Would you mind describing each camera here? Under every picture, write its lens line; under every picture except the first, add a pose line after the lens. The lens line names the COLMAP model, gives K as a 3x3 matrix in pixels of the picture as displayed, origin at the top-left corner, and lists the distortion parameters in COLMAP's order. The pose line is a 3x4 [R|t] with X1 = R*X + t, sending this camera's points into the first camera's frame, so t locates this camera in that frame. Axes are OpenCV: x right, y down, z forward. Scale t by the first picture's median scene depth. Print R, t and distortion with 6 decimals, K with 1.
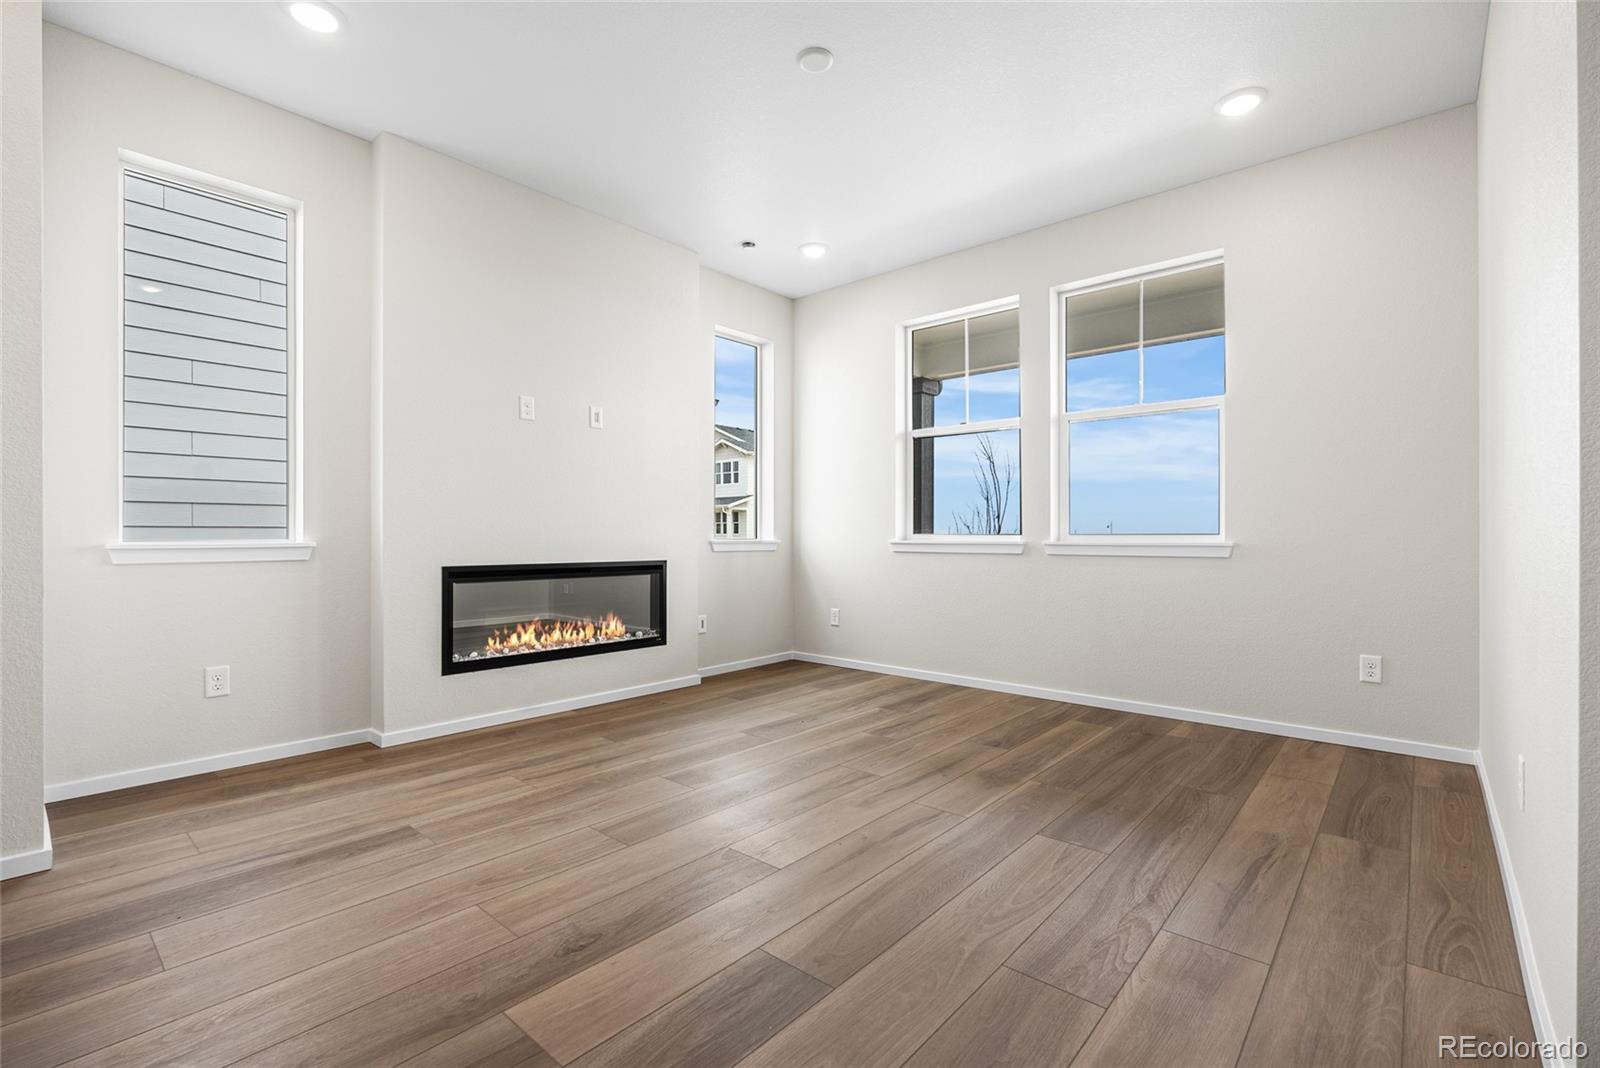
lens RADIAL K [[711.7, 0, 798.8], [0, 711.7, 533.0], [0, 0, 1]] dist [-0.012087, 0.002565]
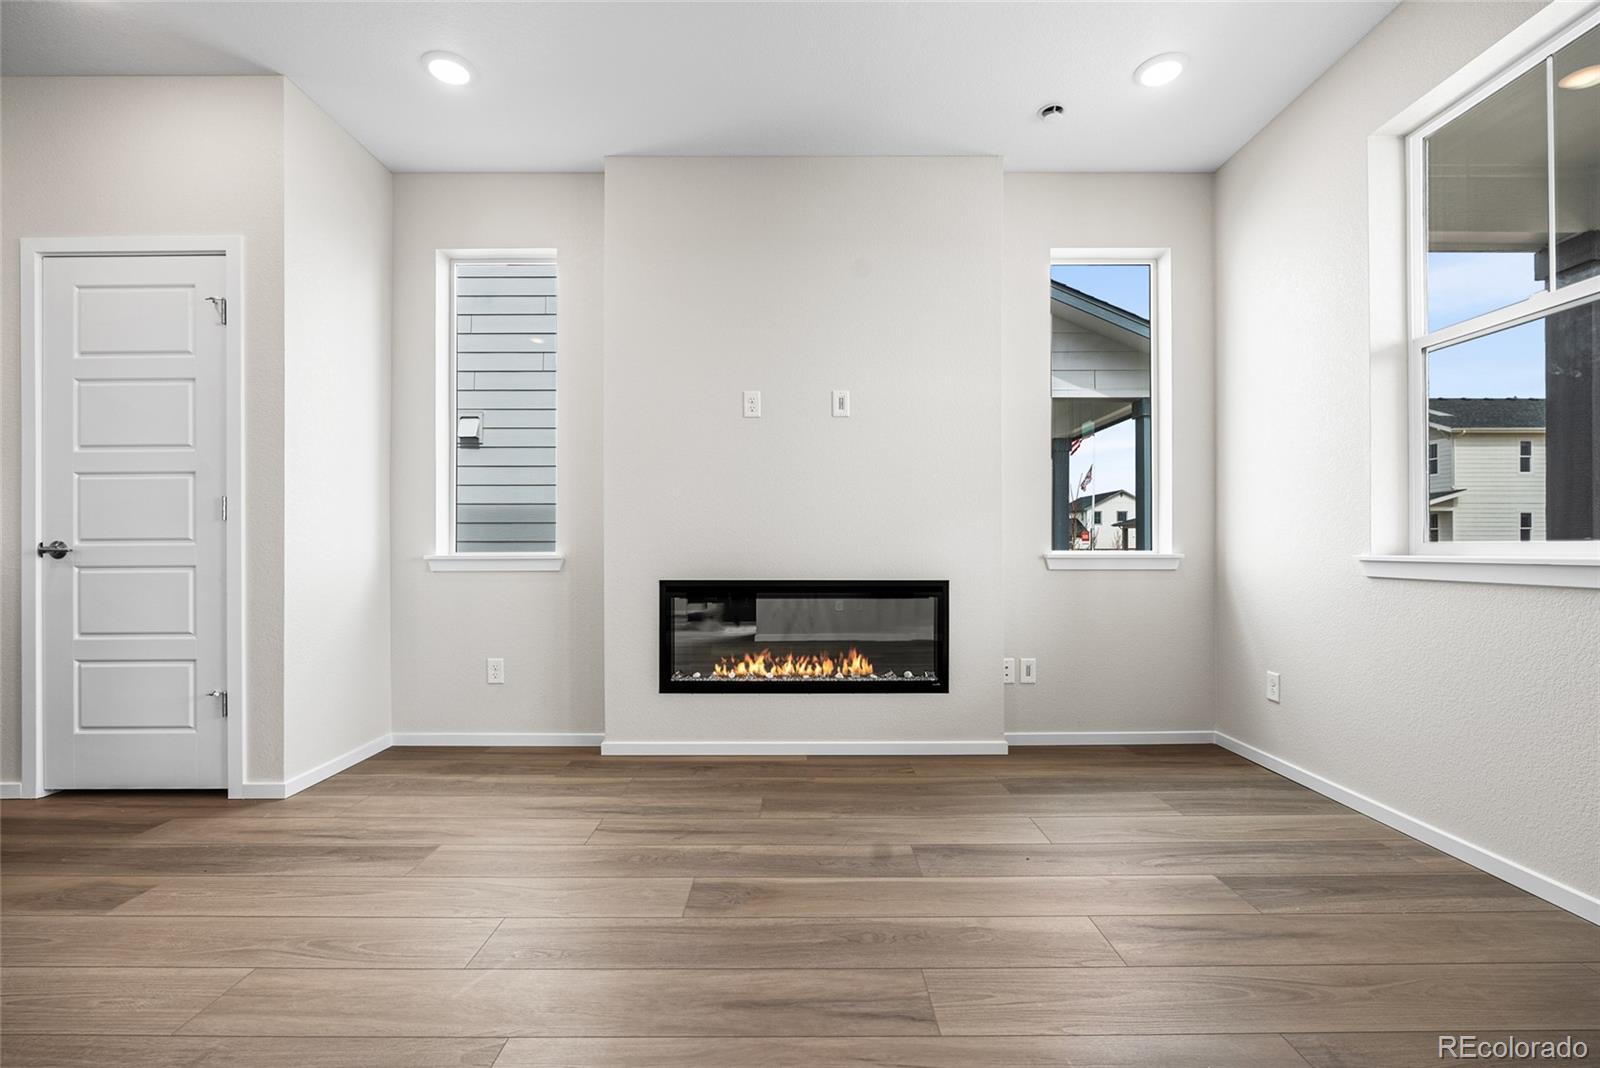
lens RADIAL K [[711.7, 0, 799.3], [0, 711.7, 544.4], [0, 0, 1]] dist [-0.012087, 0.002565]
pose [[0.660881, -0.007073, -0.750457, 0.316961], [0.005995, 0.999973, -0.004145, 0.002918], [0.750467, -0.001760, 0.660906, 0.450691]]
